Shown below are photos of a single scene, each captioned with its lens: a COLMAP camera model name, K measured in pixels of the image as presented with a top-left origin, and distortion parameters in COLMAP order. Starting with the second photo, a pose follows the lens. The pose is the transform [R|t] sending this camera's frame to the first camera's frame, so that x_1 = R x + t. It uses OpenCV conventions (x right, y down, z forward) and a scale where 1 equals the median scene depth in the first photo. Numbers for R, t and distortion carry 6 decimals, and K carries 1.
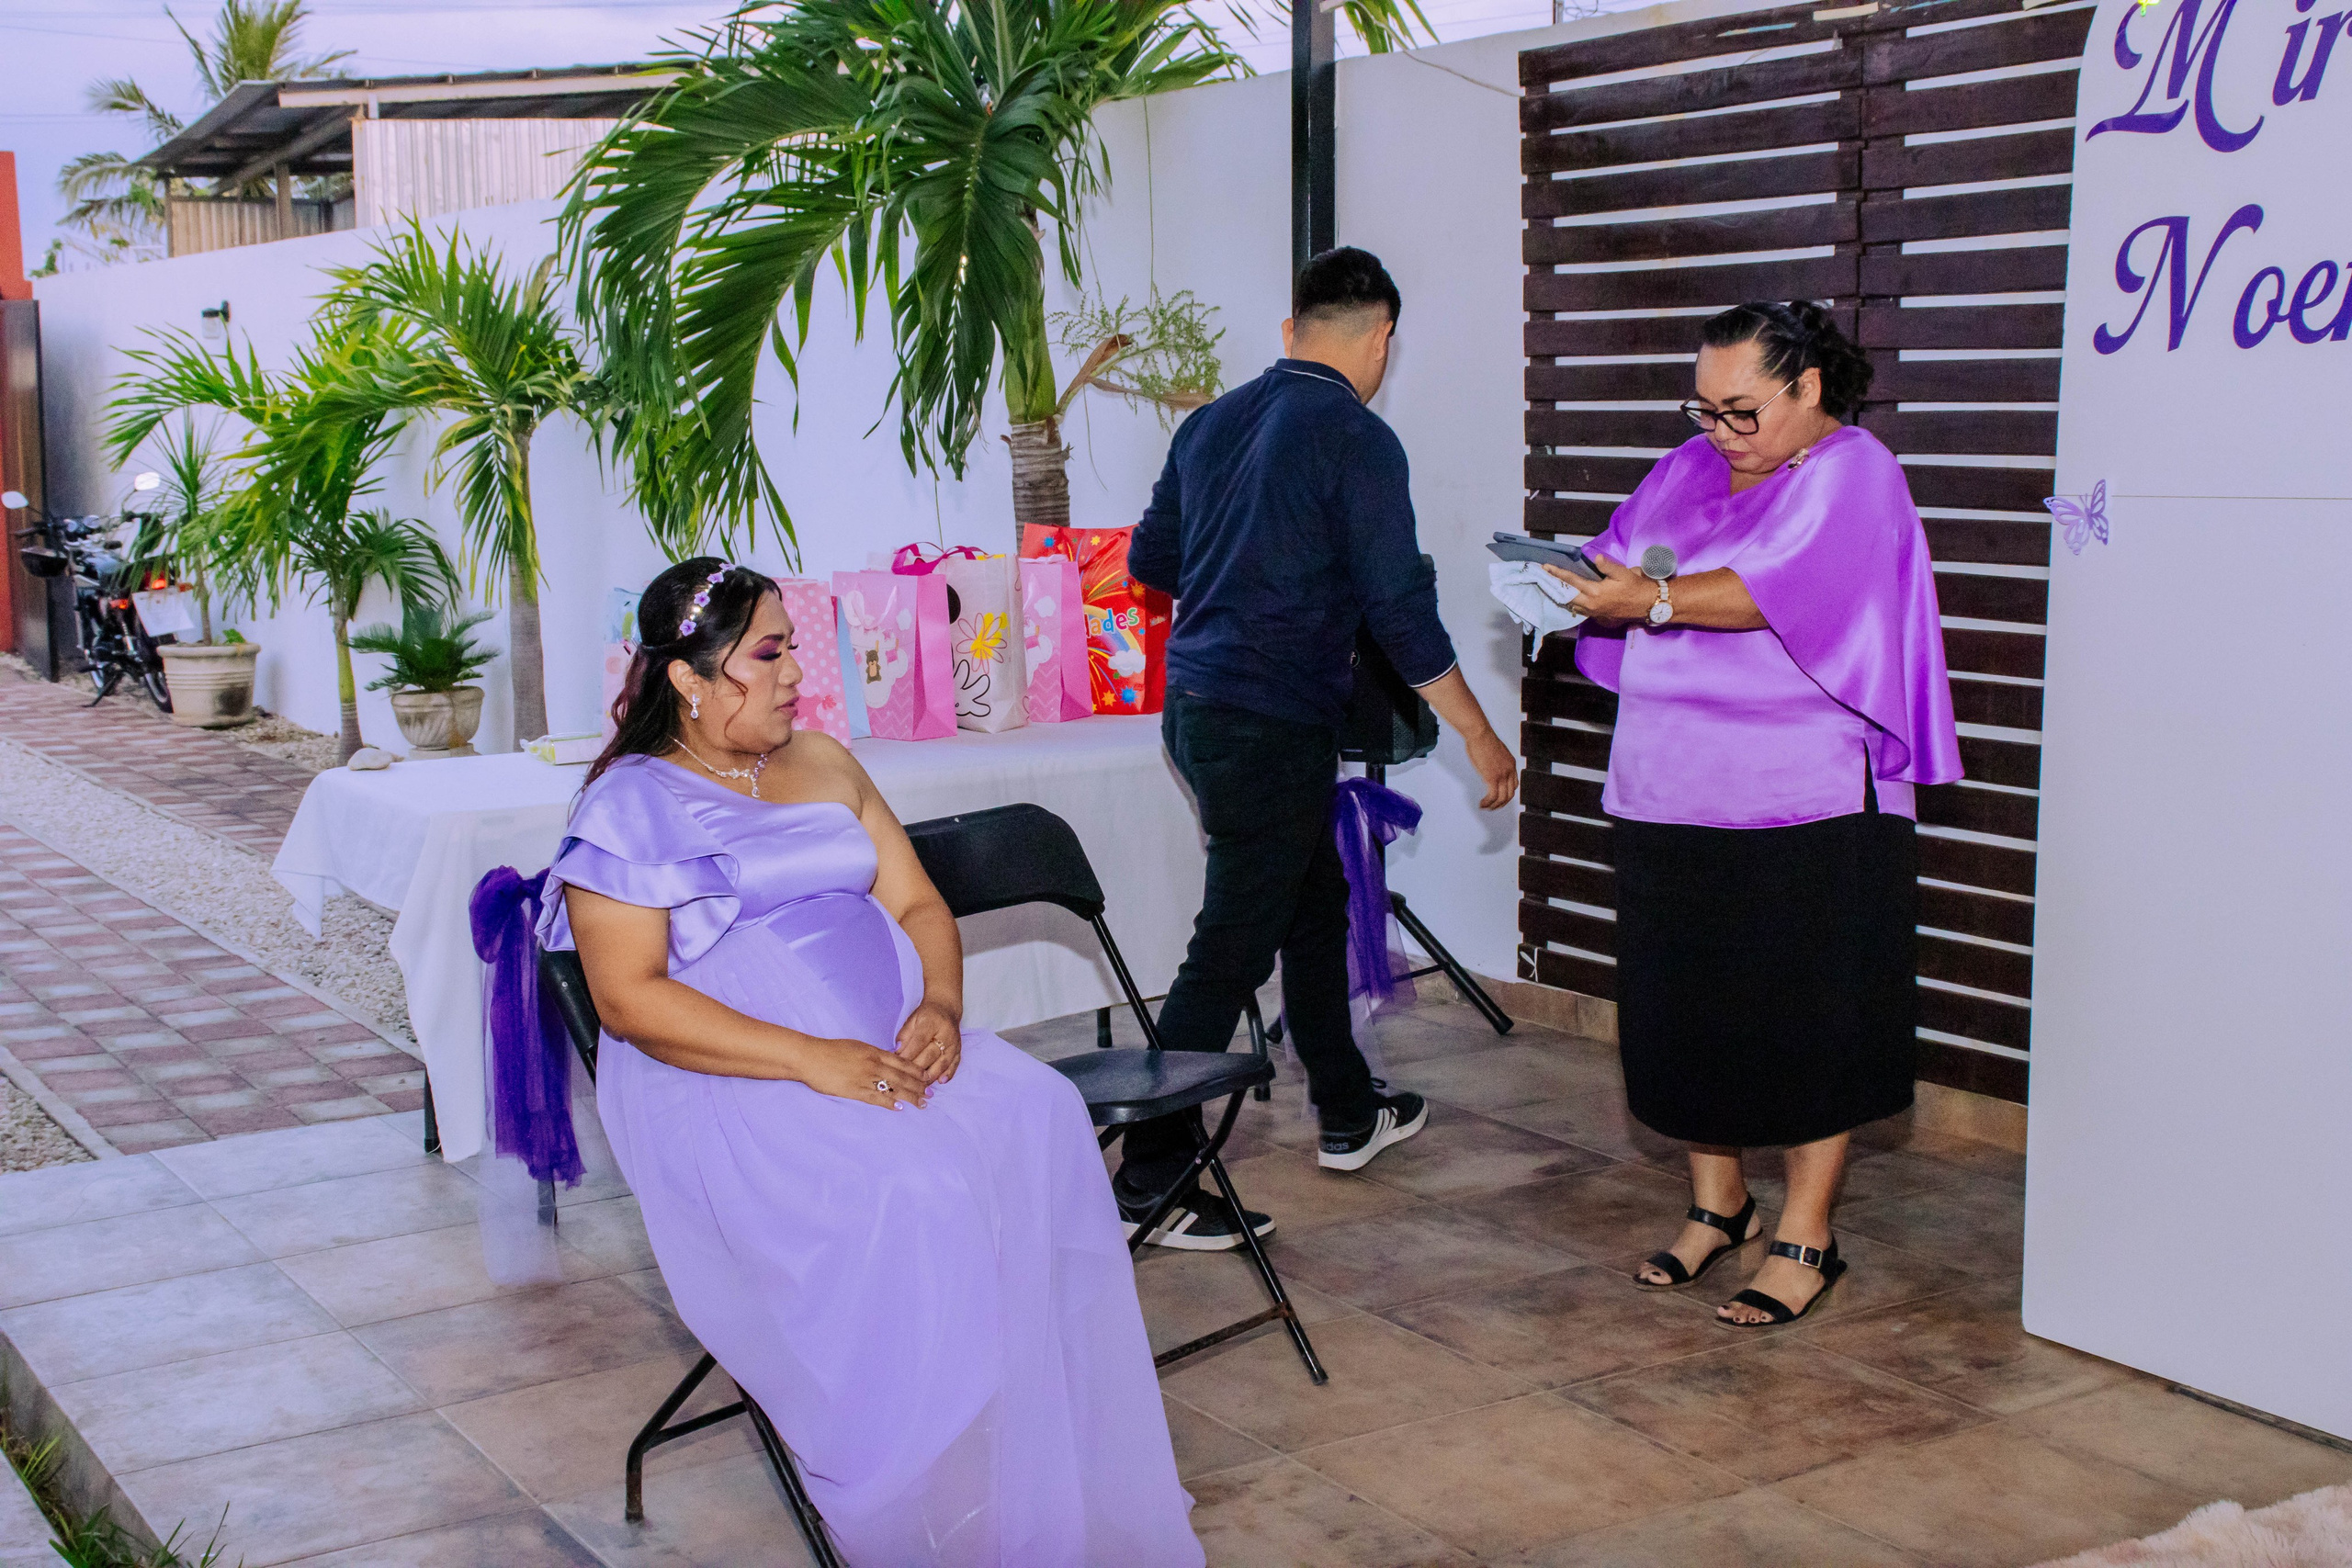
lens RADIAL K [[2980.1, 0, 1181.6], [0, 2980.1, 781.6], [0, 0, 1]] dist [-0.040543, 0.367488]
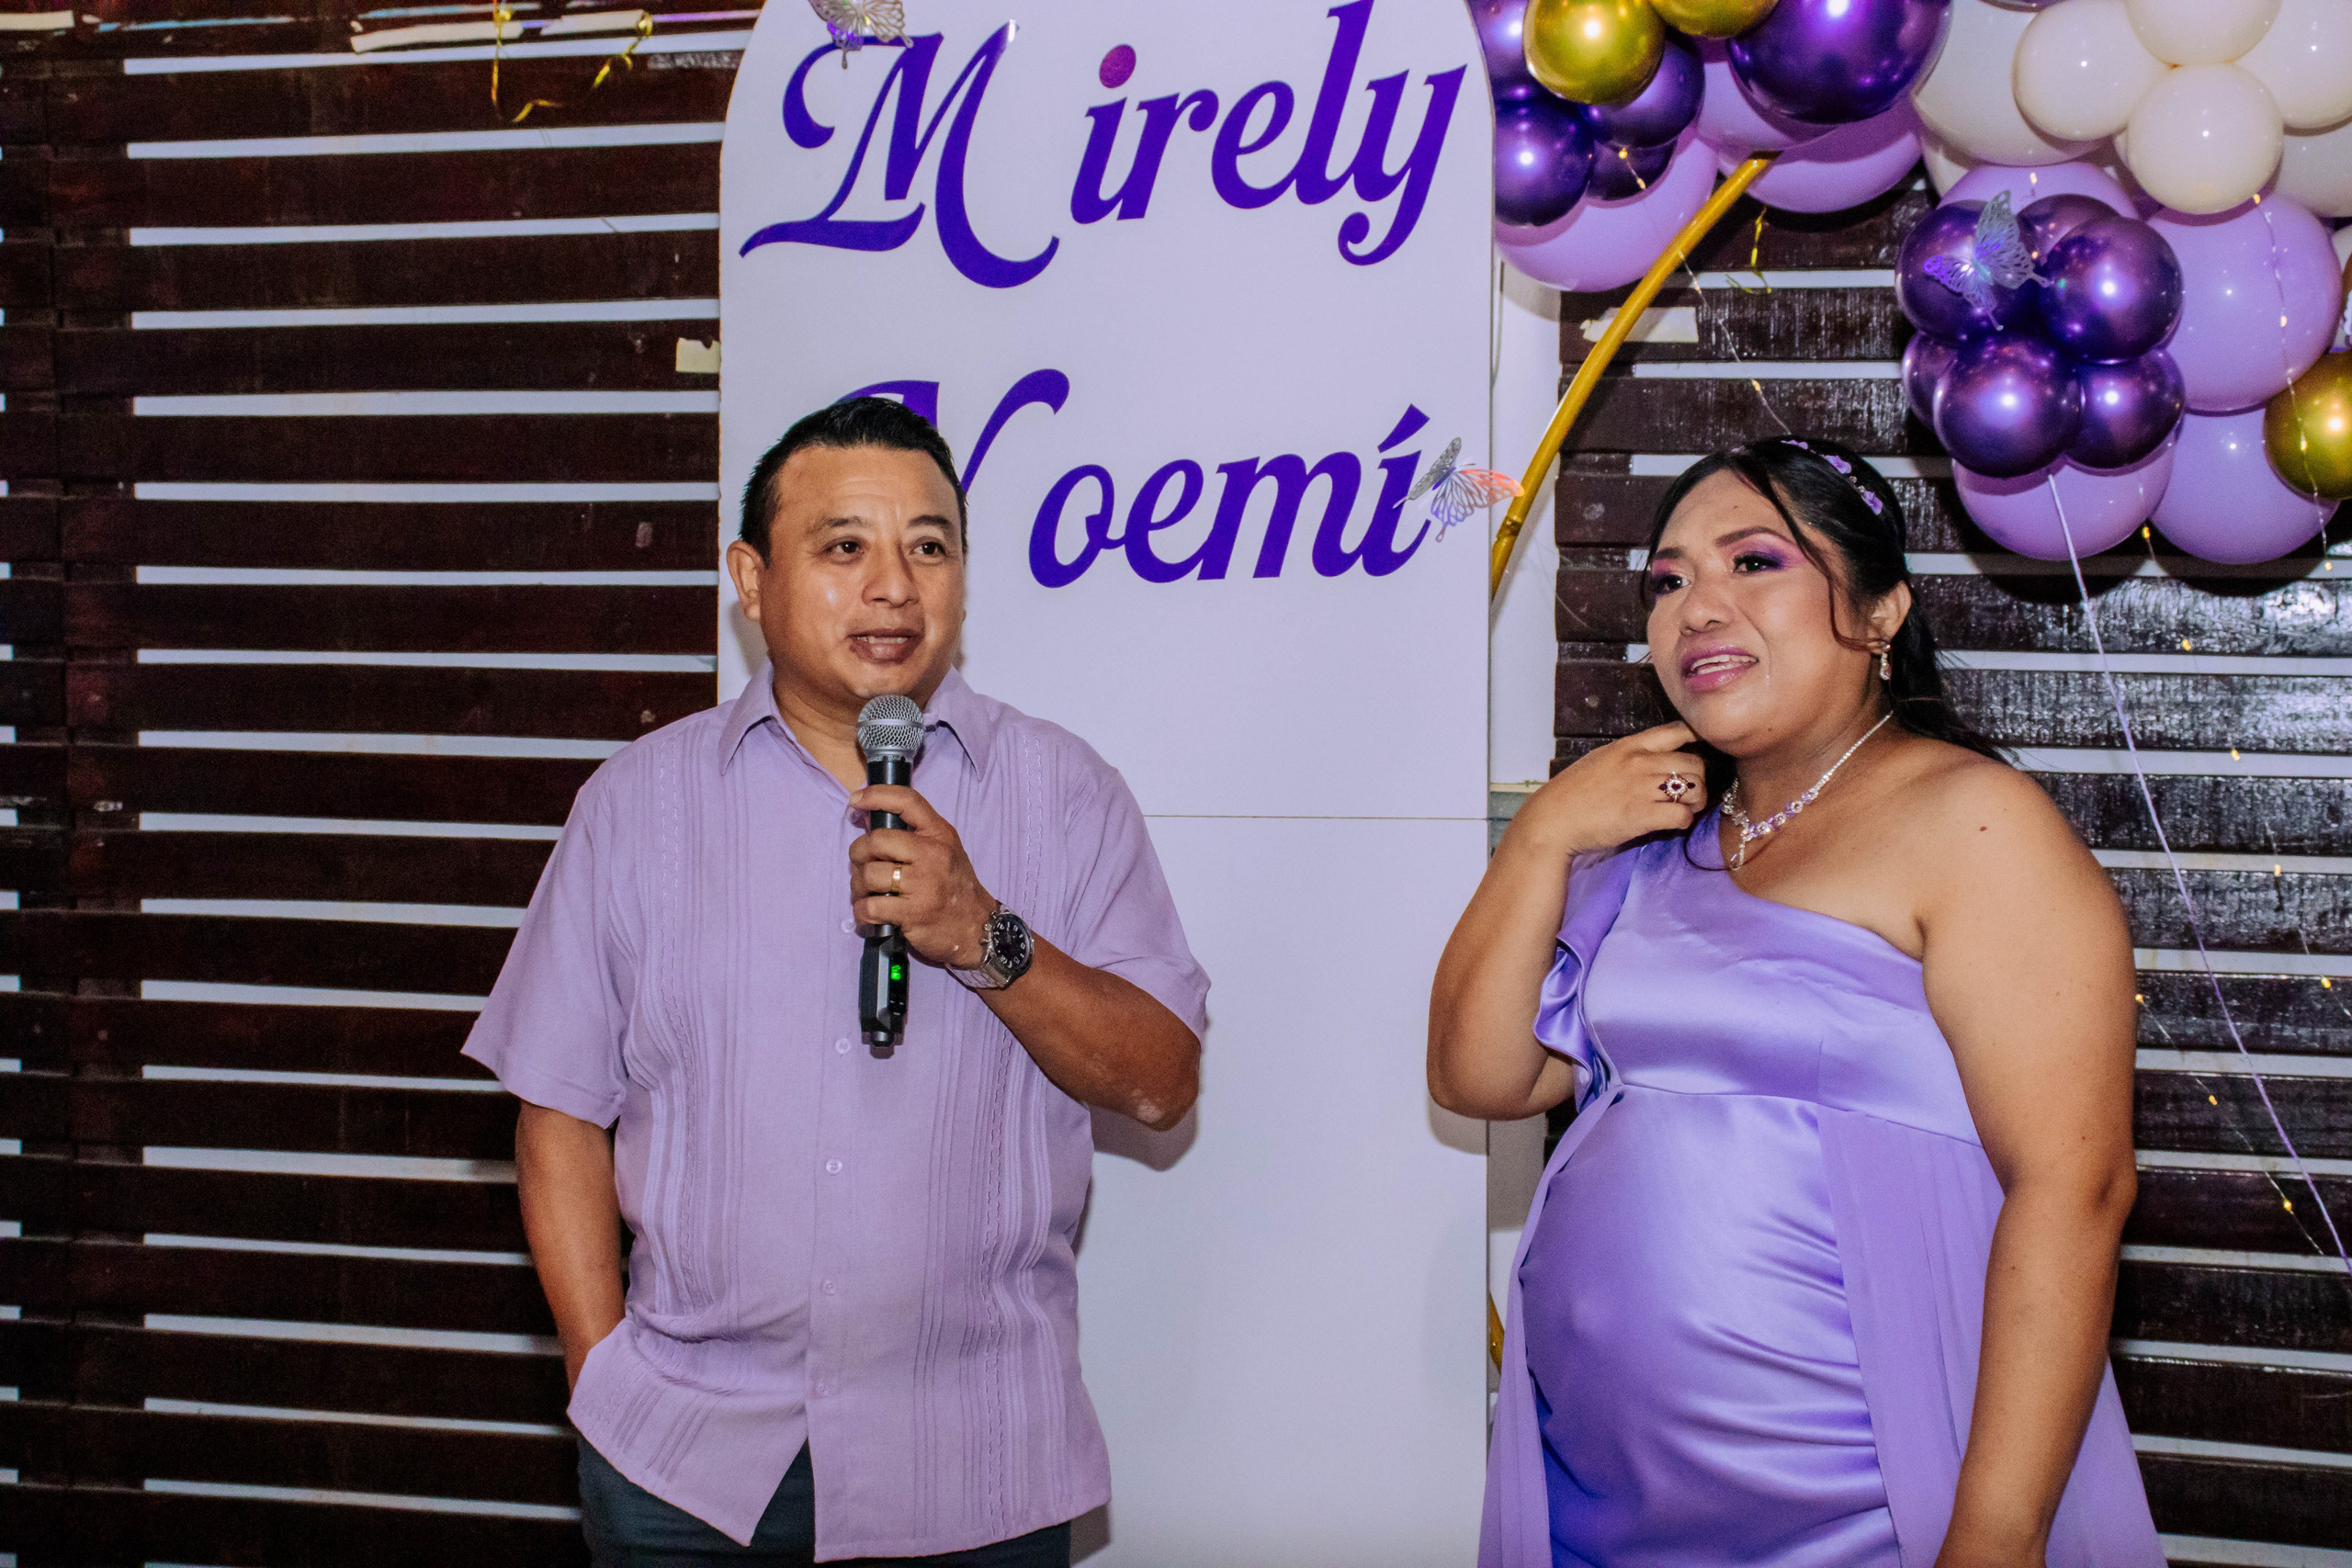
lens RADIAL K [[3662.5, 0, 1176.0], [0, 3662.5, 784.0], [0, 0, 1]] dist [0.043309, 0.607443]
pose [[0.754536, -0.022571, 0.655870, -0.095047], [0.075567, 0.995749, -0.052668, -0.037473], [-0.651893, 0.089302, 0.753034, 0.247732]]
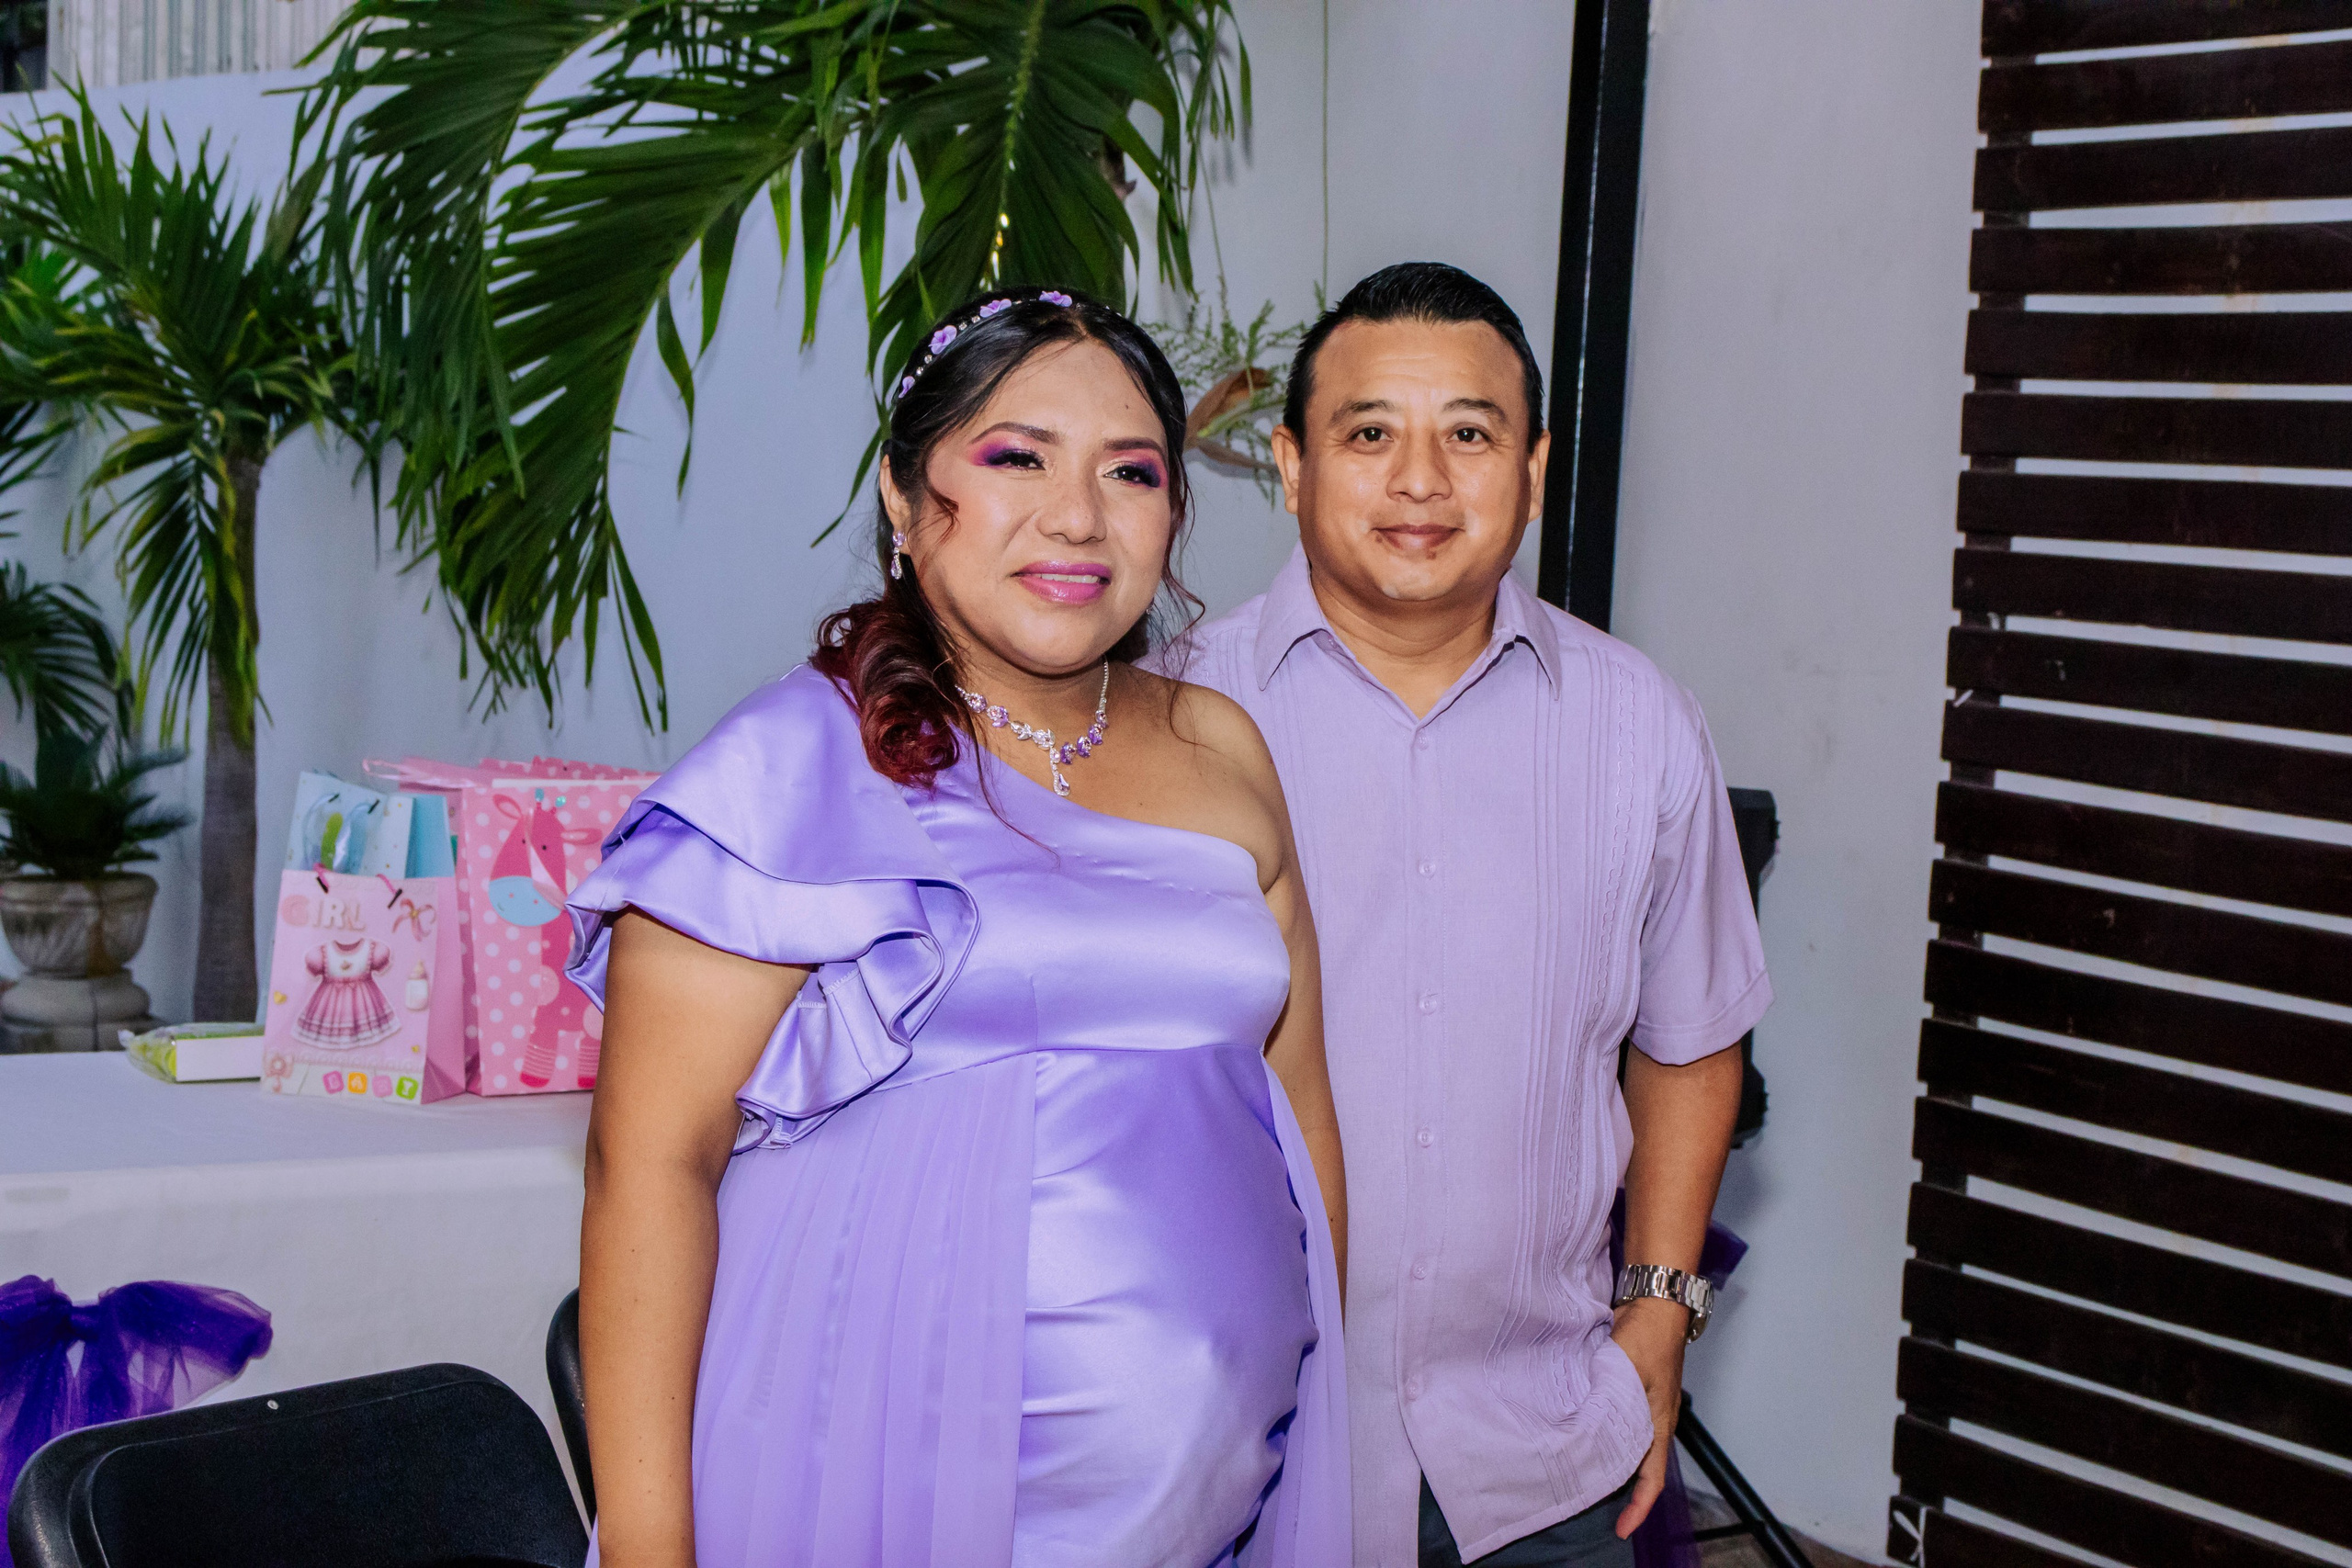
lens RADIAL K [[4759.6, 0, 1188.9], [0, 4759.6, 793.0], [0, 0, 1]] dist [0.265714, 0.371790]
pose [[0.997373, 0.064159, -0.033626, 0.004146], [-0.065912, 0.996368, -0.053912, -0.020887], [0.030045, 0.055987, 0.997979, 0.095332]]
